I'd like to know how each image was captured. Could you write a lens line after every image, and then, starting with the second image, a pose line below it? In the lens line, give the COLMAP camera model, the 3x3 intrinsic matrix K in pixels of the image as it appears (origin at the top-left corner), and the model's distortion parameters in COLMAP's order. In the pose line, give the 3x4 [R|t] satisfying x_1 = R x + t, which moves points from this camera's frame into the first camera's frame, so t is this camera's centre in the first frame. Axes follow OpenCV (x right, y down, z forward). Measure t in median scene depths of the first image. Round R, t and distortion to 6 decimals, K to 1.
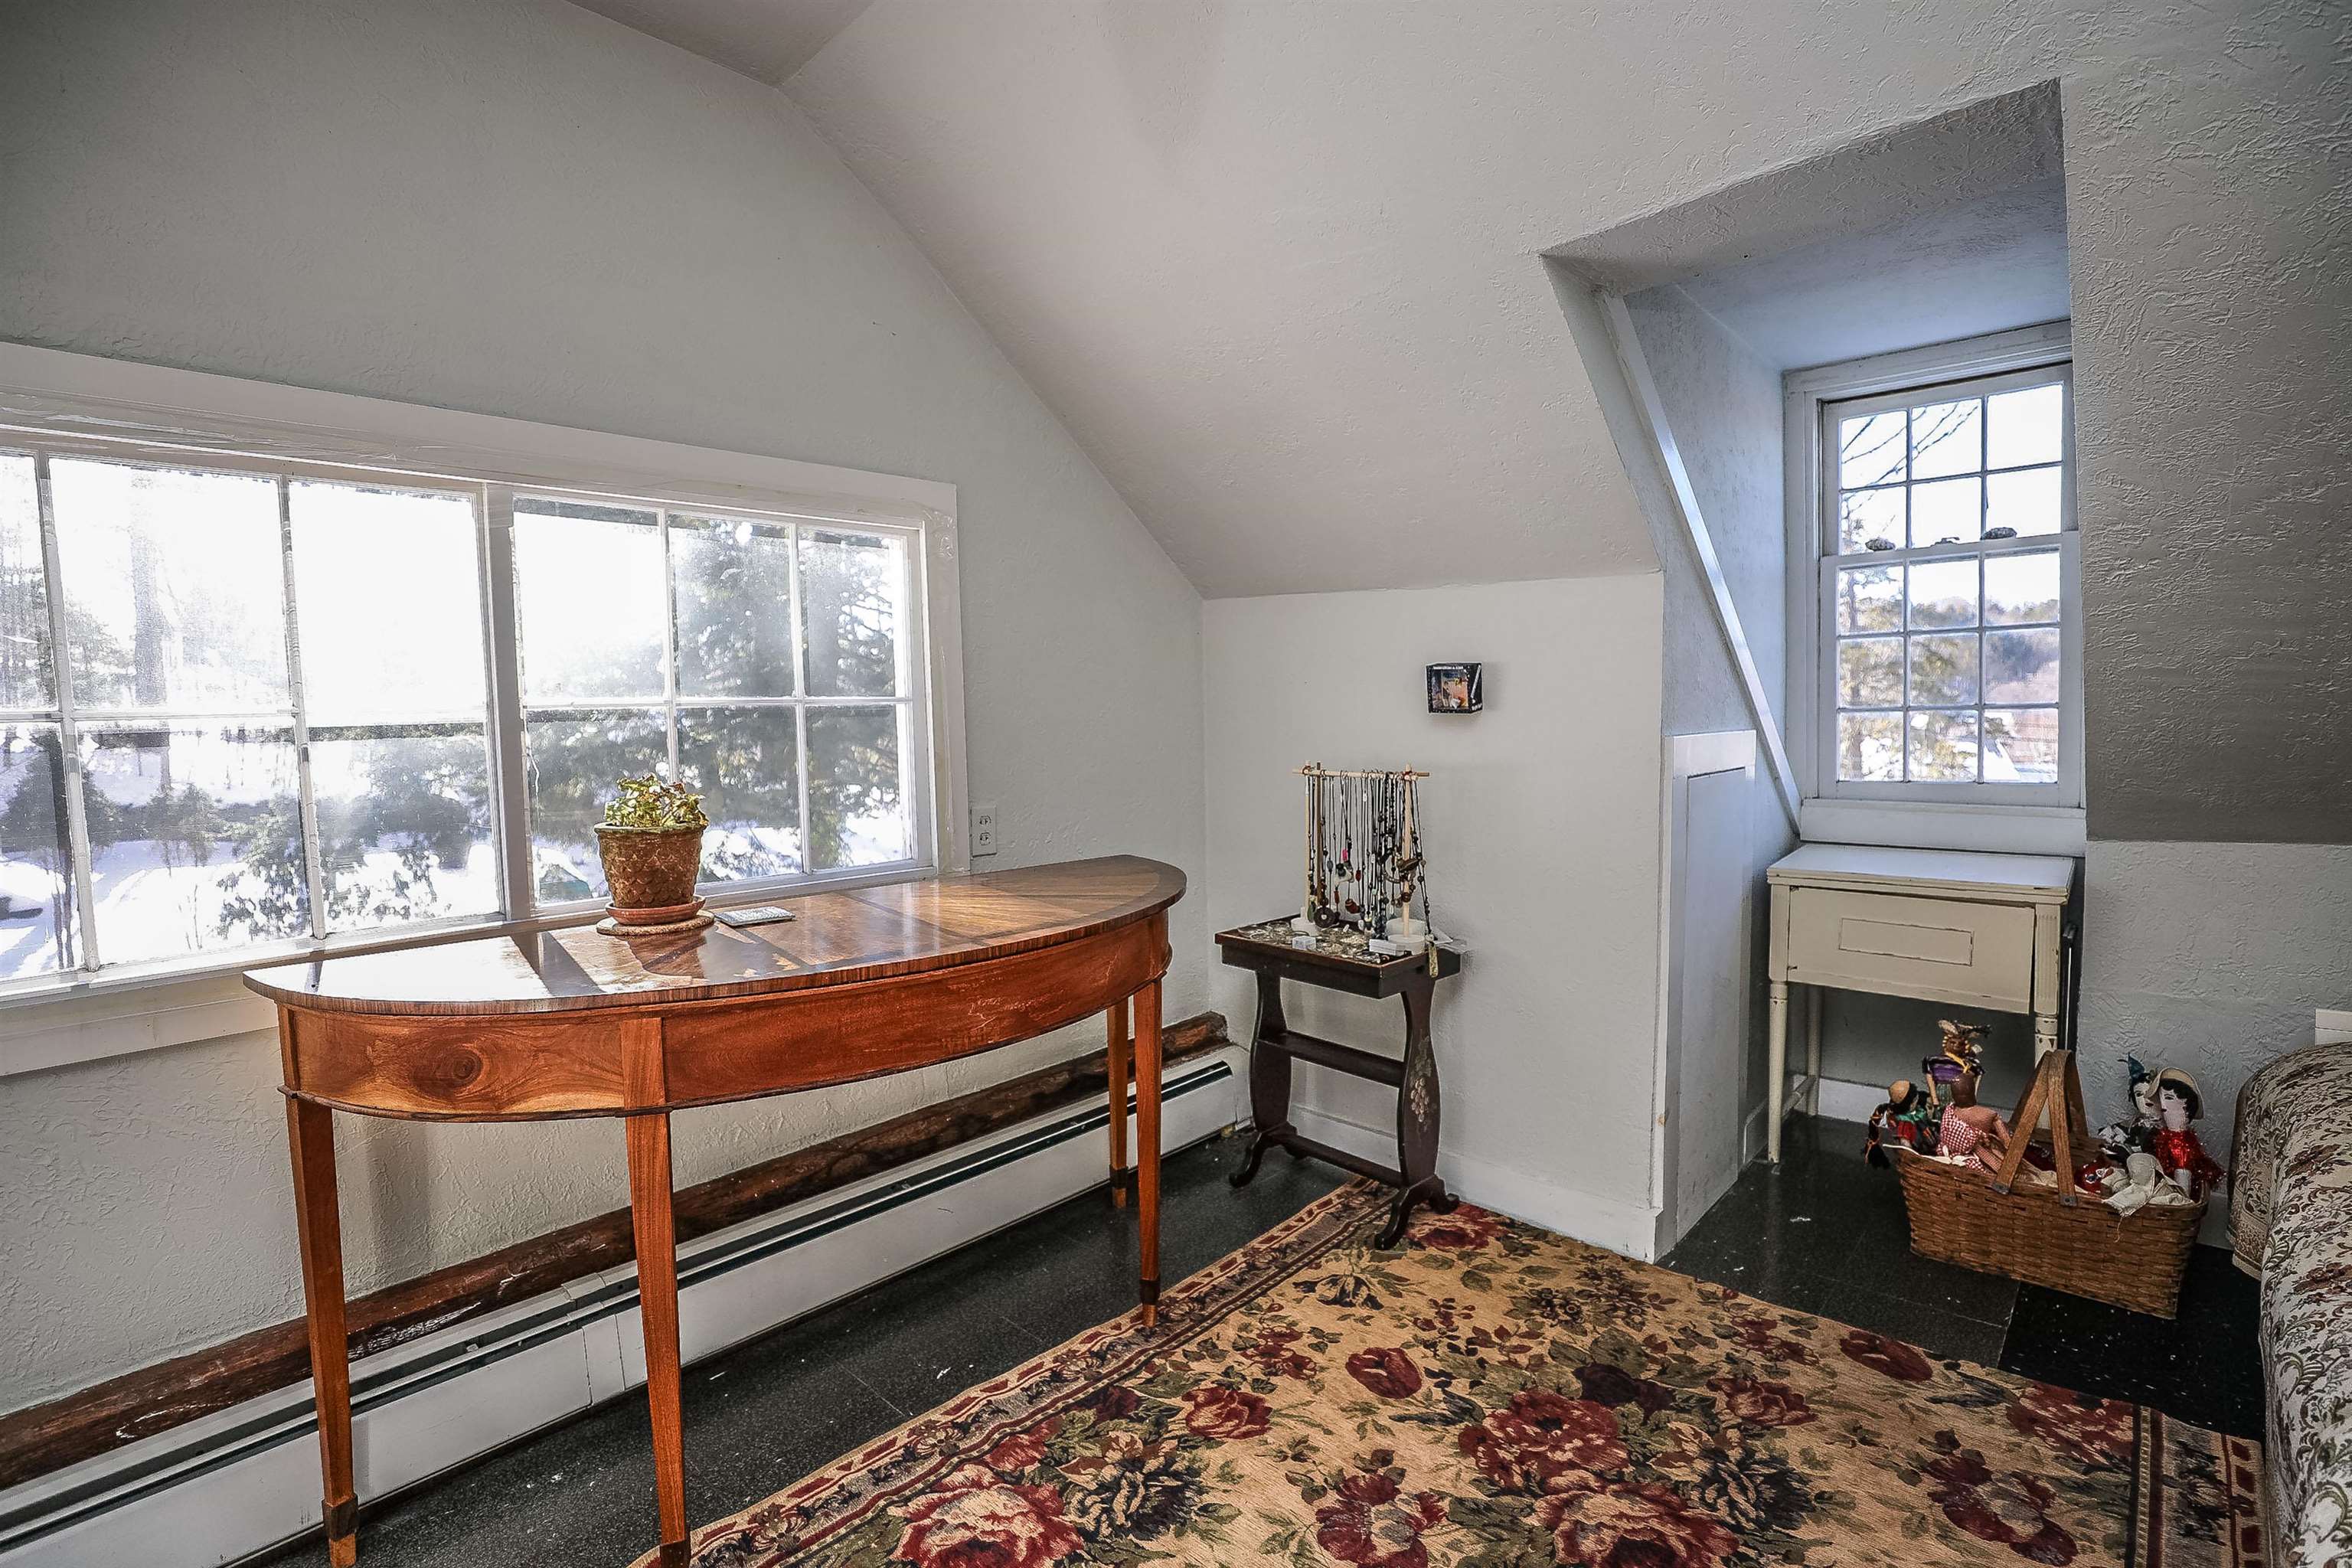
lens RADIAL K [[1076.6, 0, 1165.6], [0, 1076.6, 783.7], [0, 0, 1]] dist [-0.034850, 0.006770]
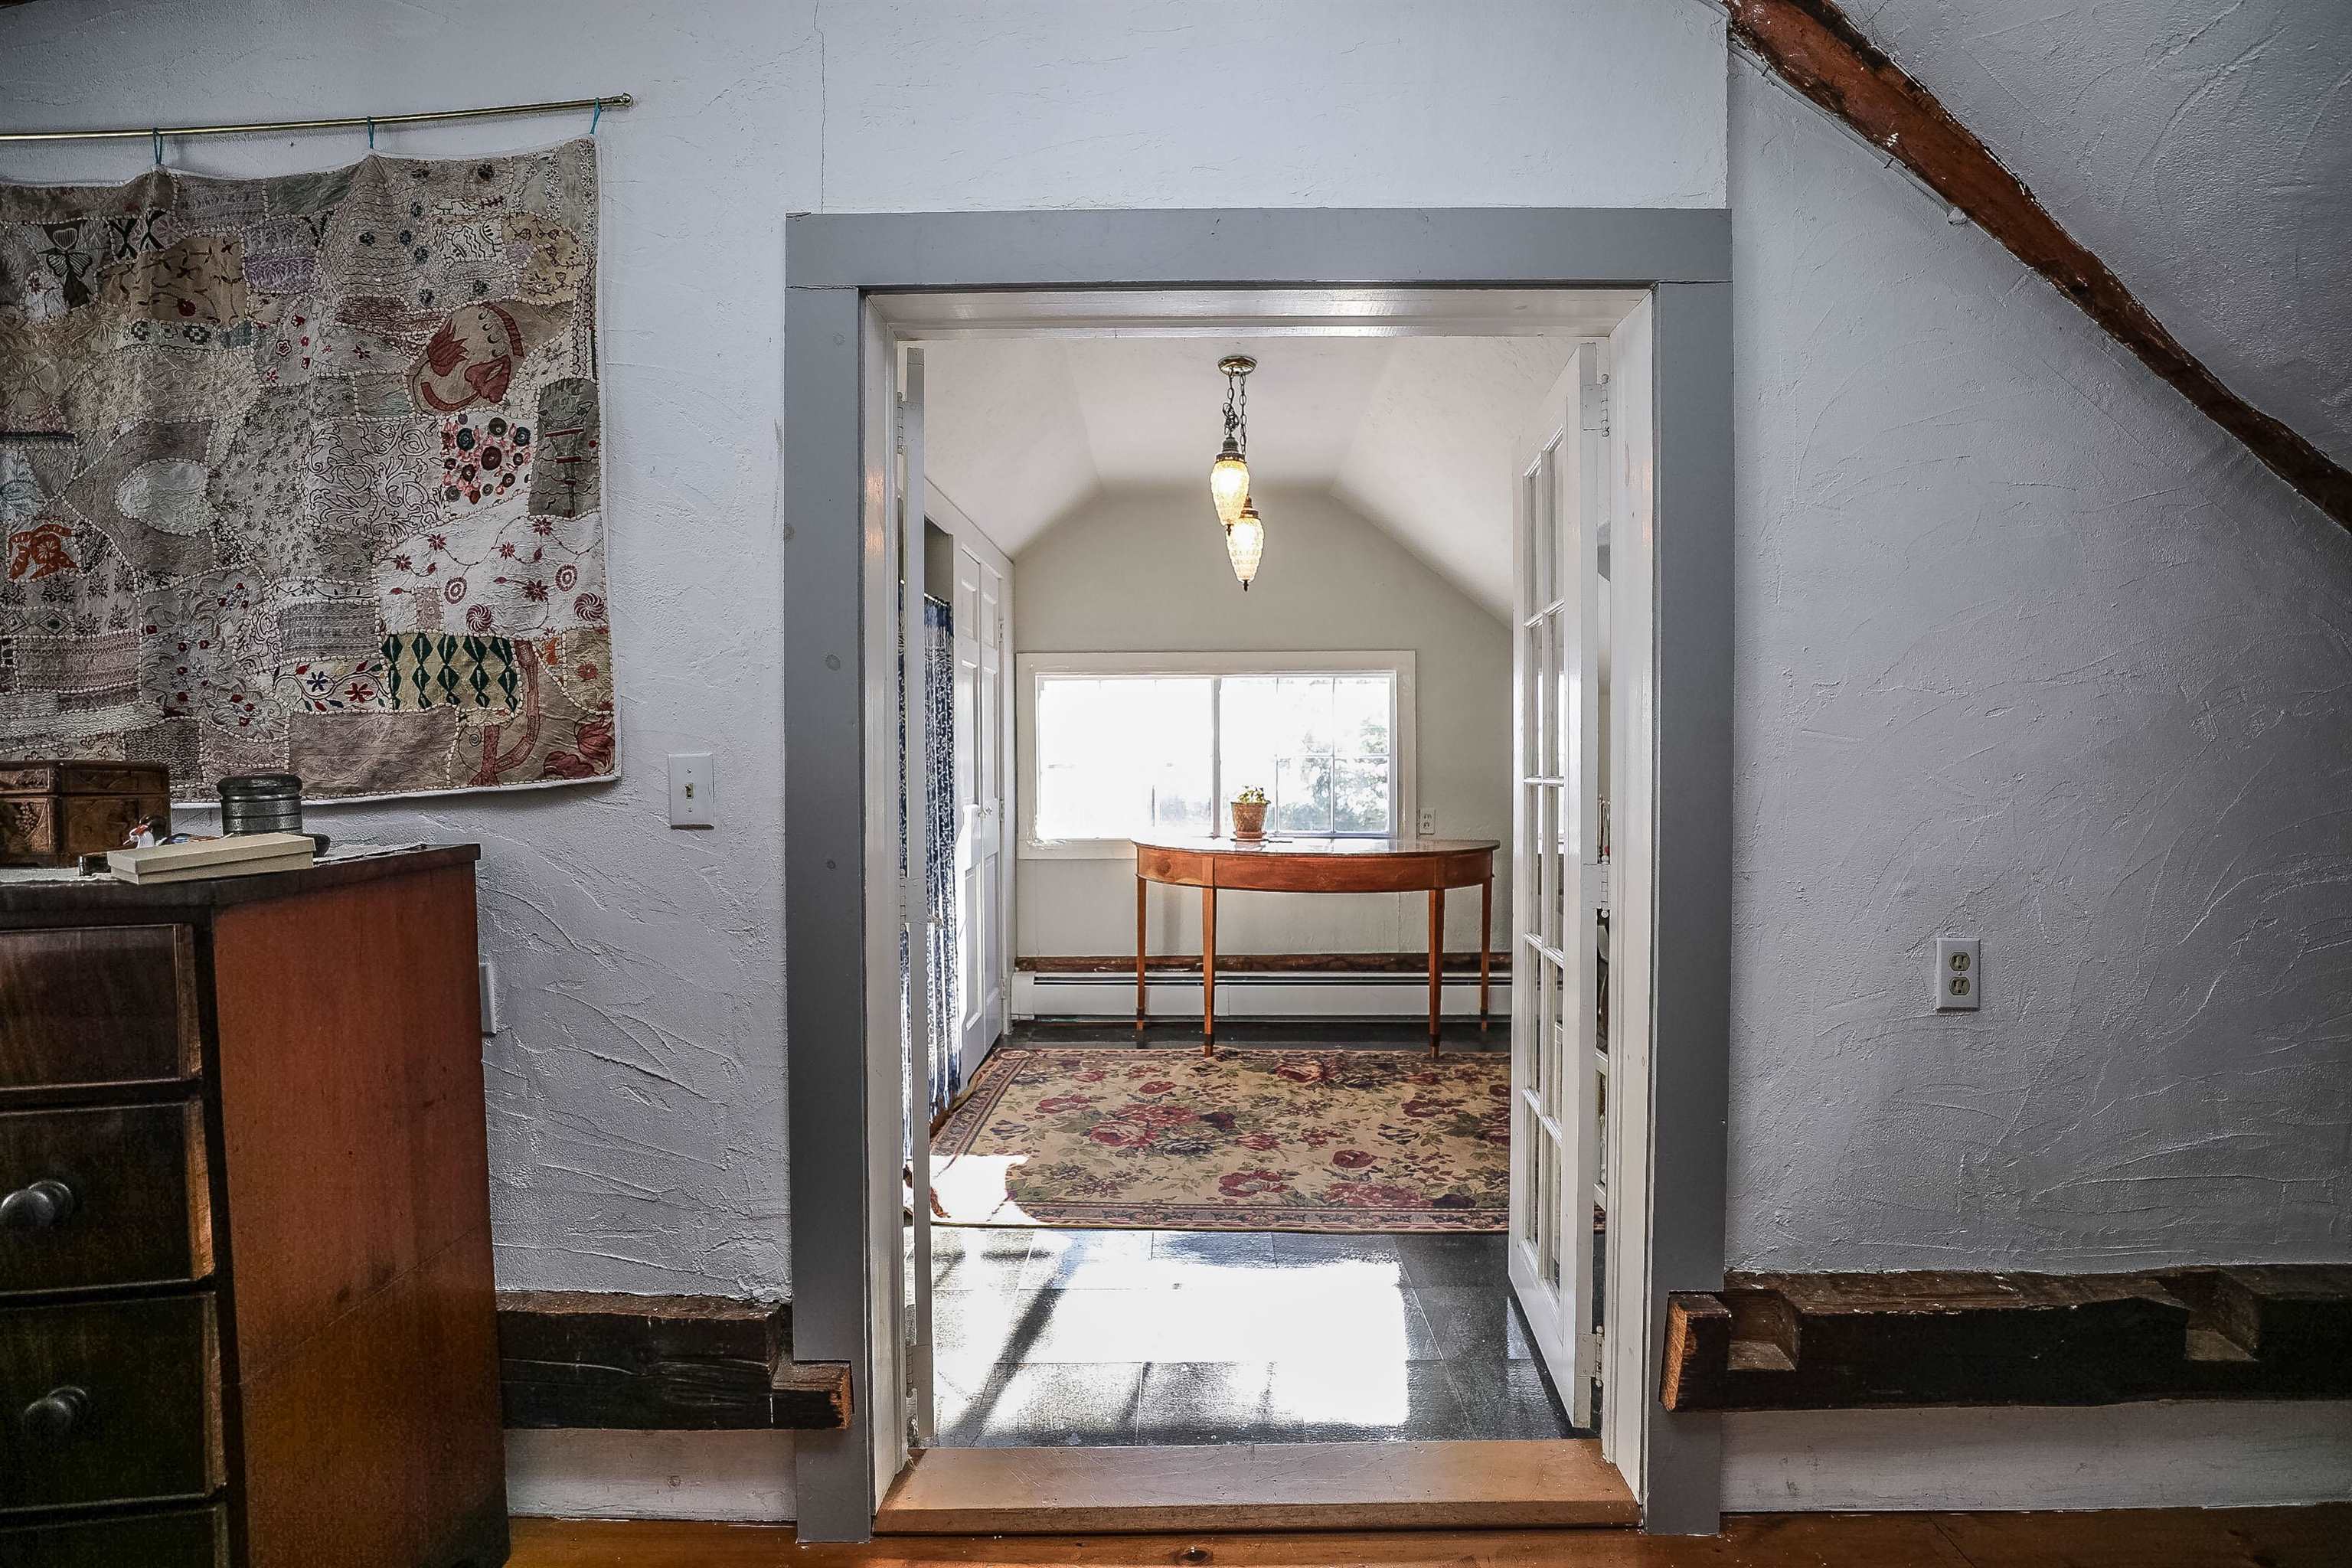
lens RADIAL K [[1076.6, 0, 1190.1], [0, 1076.6, 780.8], [0, 0, 1]] dist [-0.034850, 0.006770]
pose [[0.681671, 0.033713, -0.730882, 1.437083], [-0.056422, 0.998385, -0.006572, 0.008201], [0.729480, 0.045718, 0.682473, -0.982547]]
